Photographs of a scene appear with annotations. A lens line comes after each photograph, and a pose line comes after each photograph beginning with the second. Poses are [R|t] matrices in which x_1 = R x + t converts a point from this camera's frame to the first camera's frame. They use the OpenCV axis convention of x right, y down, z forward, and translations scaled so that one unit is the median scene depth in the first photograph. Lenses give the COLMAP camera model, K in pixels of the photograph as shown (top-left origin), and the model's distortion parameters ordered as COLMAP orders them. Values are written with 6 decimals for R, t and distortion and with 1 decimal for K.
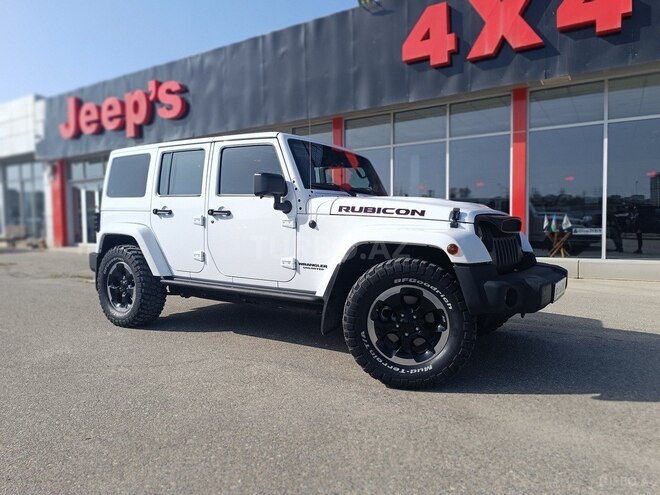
lens RADIAL K [[450.1, 0, 330.0], [0, 450.1, 247.5], [0, 0, 1]] dist [0.036640, -0.040115]
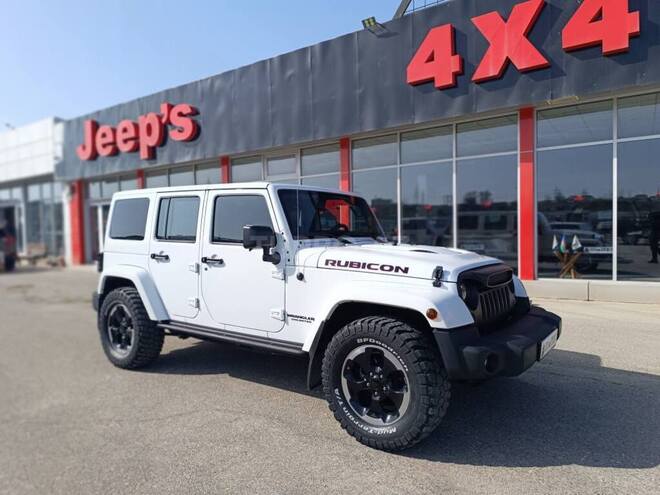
lens RADIAL K [[448.4, 0, 331.6], [0, 448.4, 250.3], [0, 0, 1]] dist [0.036486, -0.034229]
pose [[0.999203, -0.012463, -0.037911, 0.027693], [0.012262, 0.999910, -0.005530, -0.040956], [0.037977, 0.005060, 0.999266, 0.000222]]
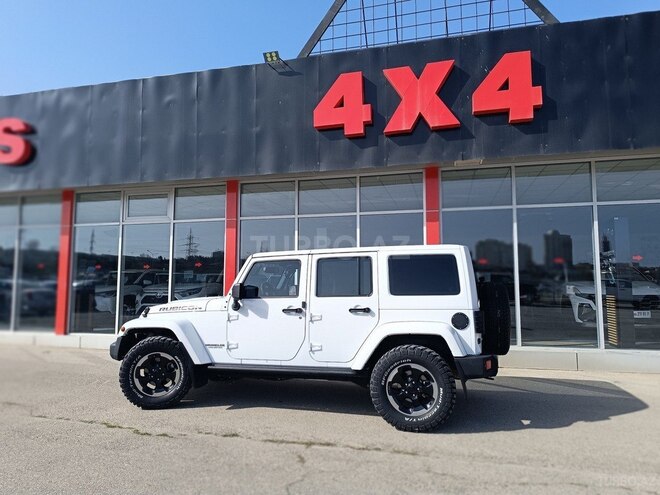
lens RADIAL K [[446.2, 0, 331.4], [0, 446.2, 250.3], [0, 0, 1]] dist [0.043380, -0.043118]
pose [[0.954899, 0.032162, 0.295184, -0.065631], [0.005169, 0.992165, -0.124824, -0.056385], [-0.296886, 0.120720, 0.947251, 0.177590]]
